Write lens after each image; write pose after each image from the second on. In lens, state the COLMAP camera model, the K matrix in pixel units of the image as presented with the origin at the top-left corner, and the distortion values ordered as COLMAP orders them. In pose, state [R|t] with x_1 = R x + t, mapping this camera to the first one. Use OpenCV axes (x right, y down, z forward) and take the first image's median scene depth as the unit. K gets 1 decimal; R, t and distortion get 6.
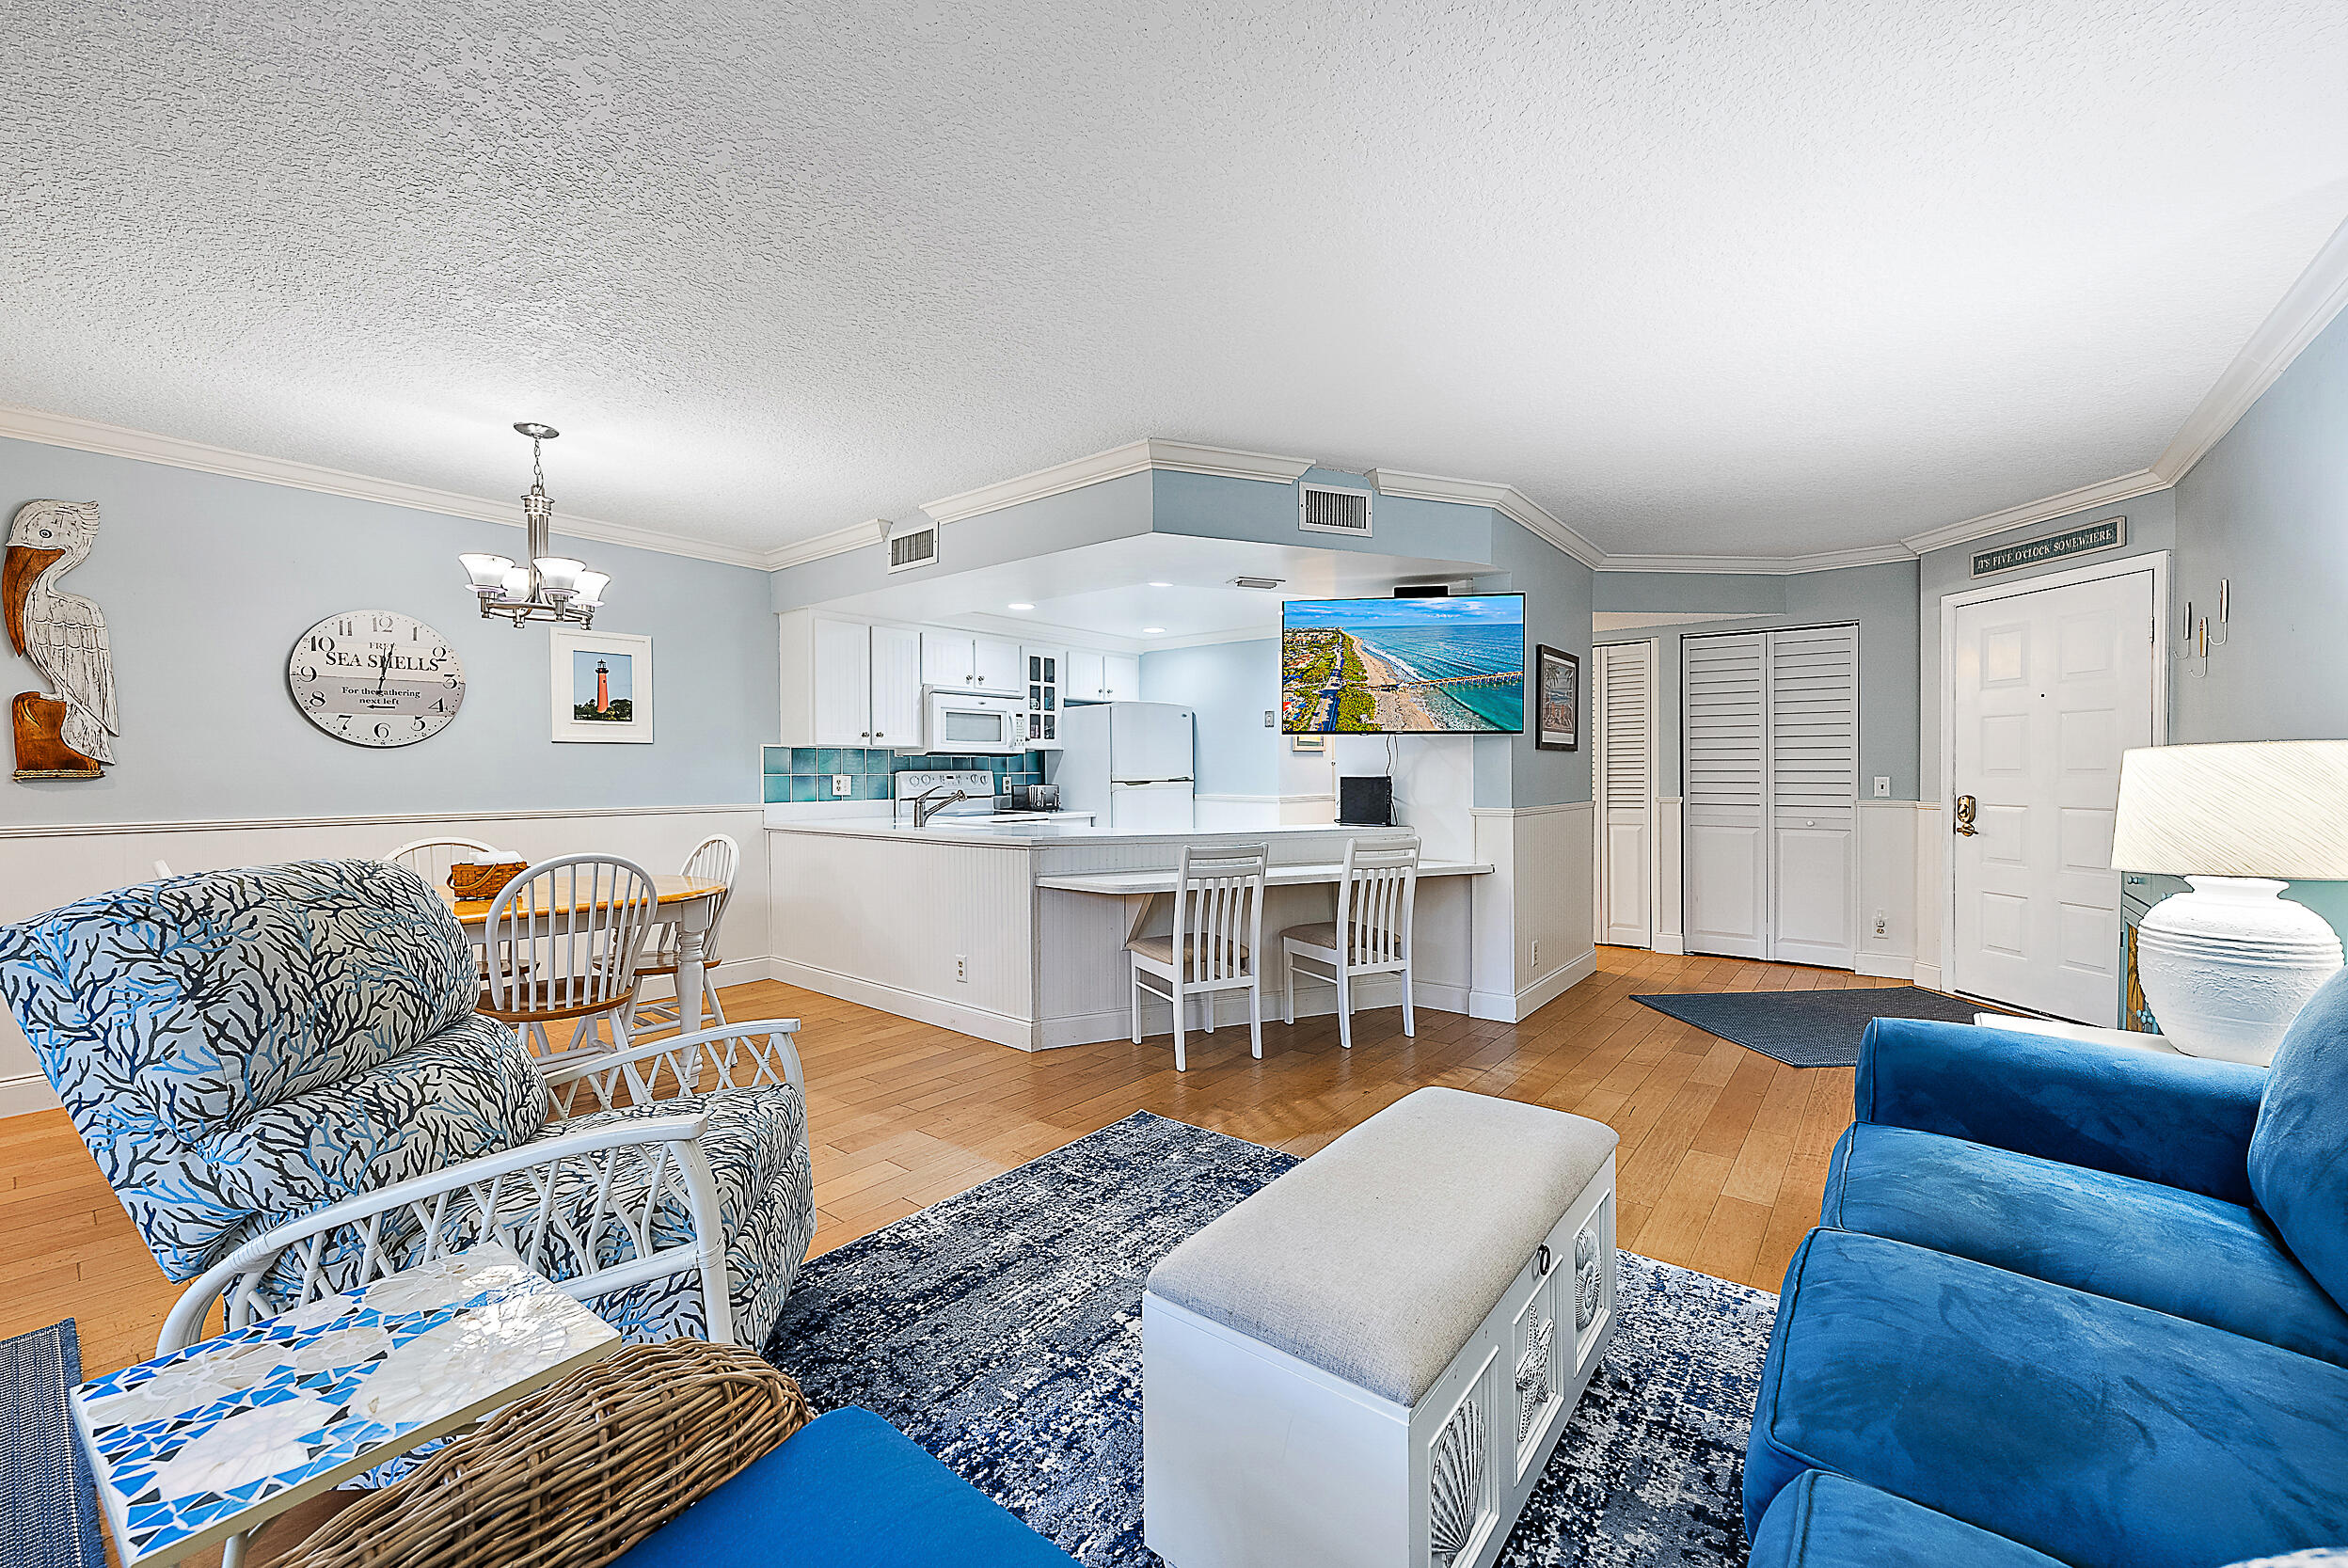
lens RADIAL K [[919.1, 0, 1181.7], [0, 919.1, 786.8], [0, 0, 1]] dist [-0.002546, 0.000267]
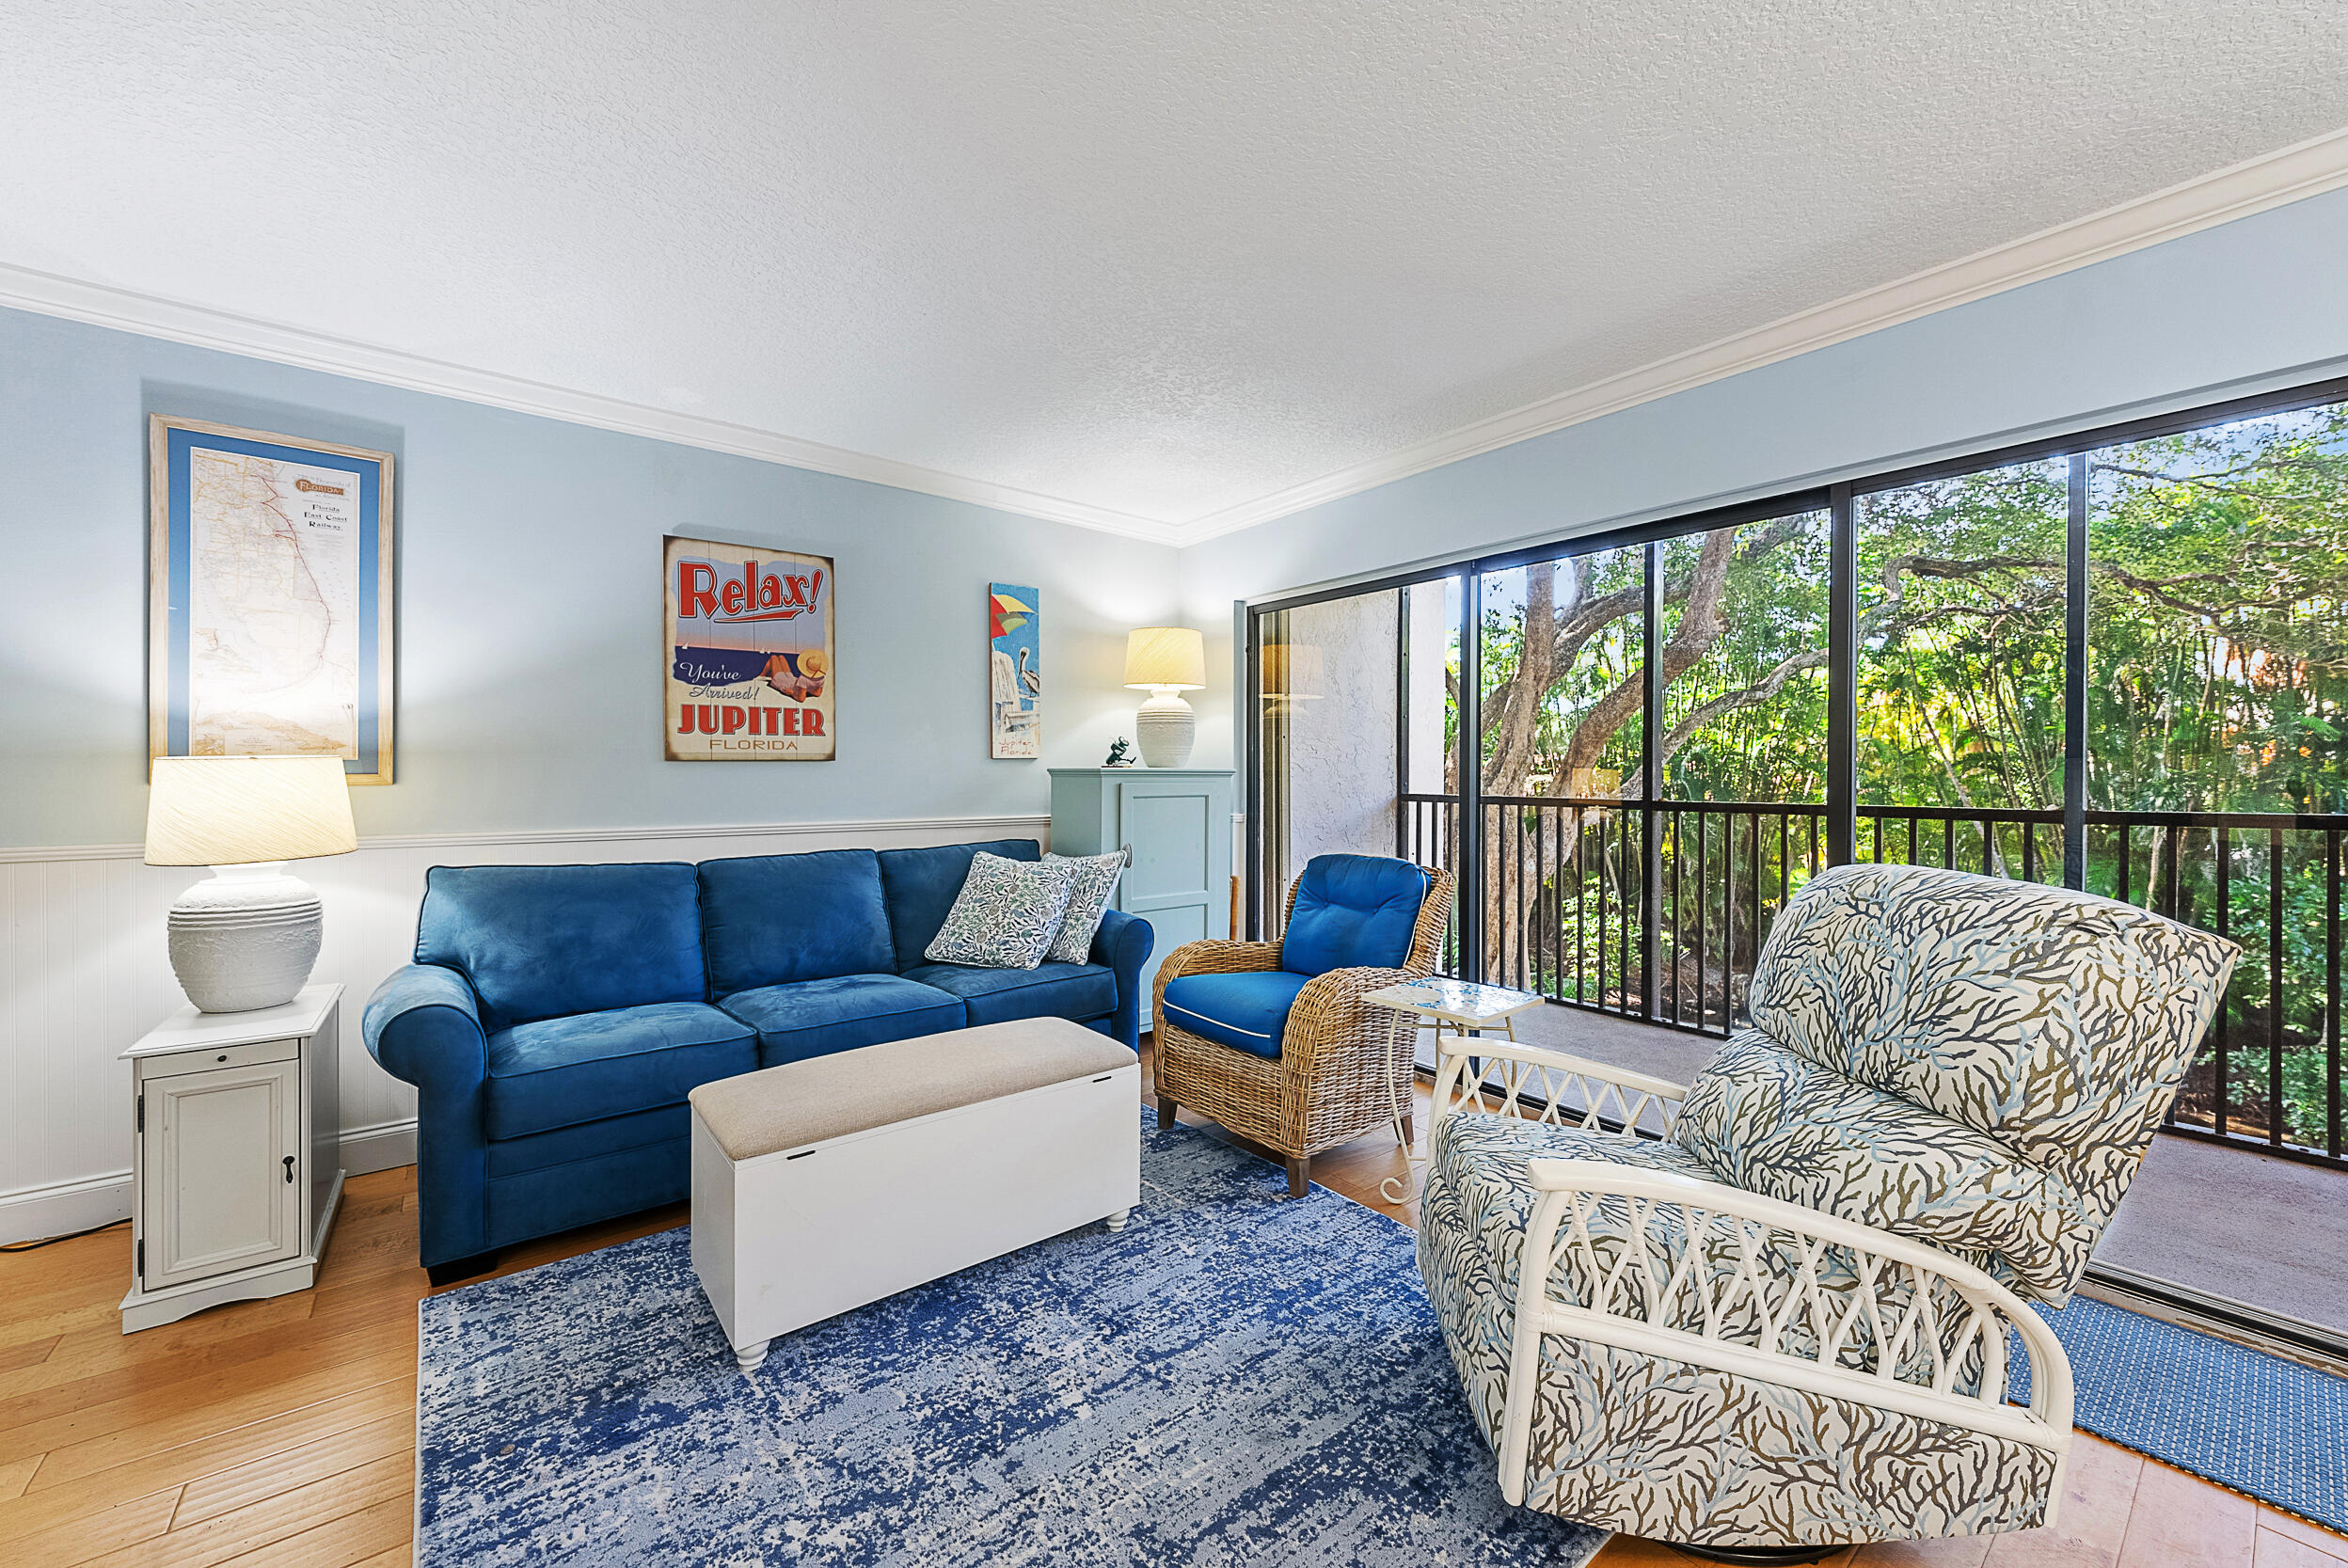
lens RADIAL K [[919.1, 0, 1180.1], [0, 919.1, 772.8], [0, 0, 1]] dist [-0.002546, 0.000267]
pose [[-0.974500, 0.001442, 0.224381, -0.171987], [0.004736, 0.999889, 0.014145, -0.016164], [-0.224336, 0.014847, -0.974399, 0.891891]]
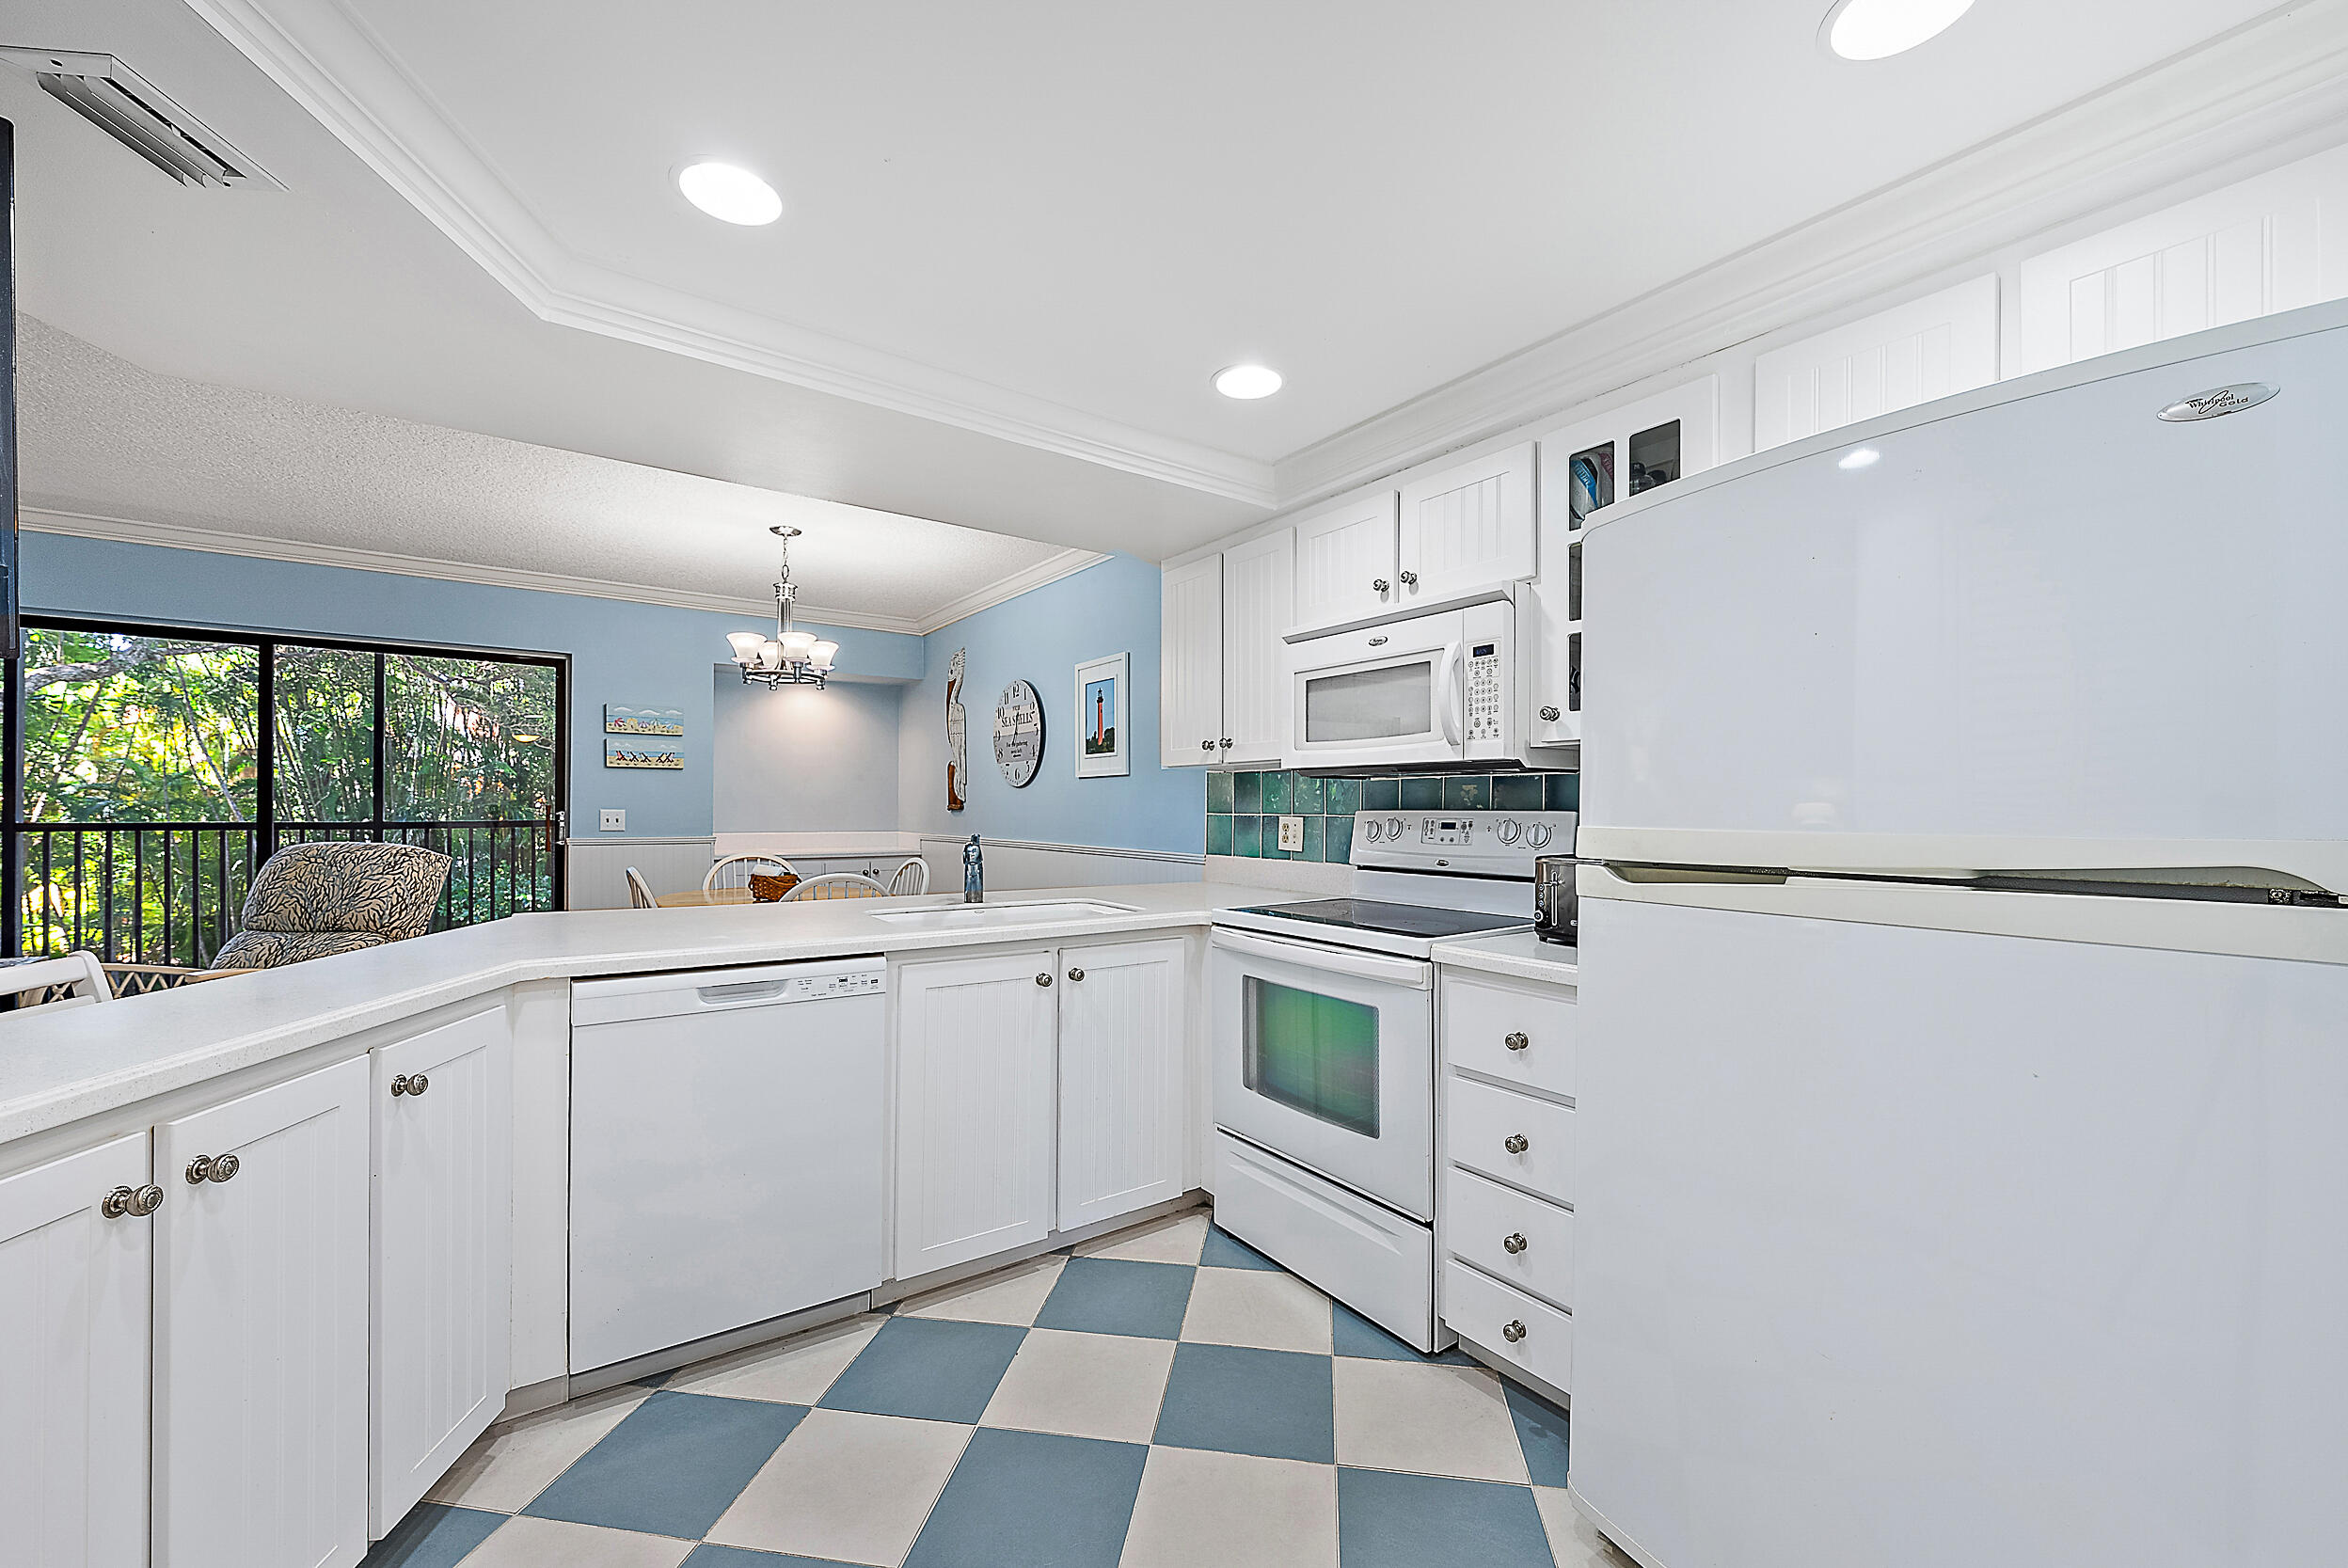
lens RADIAL K [[919.1, 0, 1179.5], [0, 919.1, 808.0], [0, 0, 1]] dist [-0.002546, 0.000267]
pose [[-0.273304, 0.001394, -0.961927, 0.286967], [-0.022878, 0.999707, 0.007949, -0.029186], [0.961656, 0.024179, -0.273192, 1.534545]]
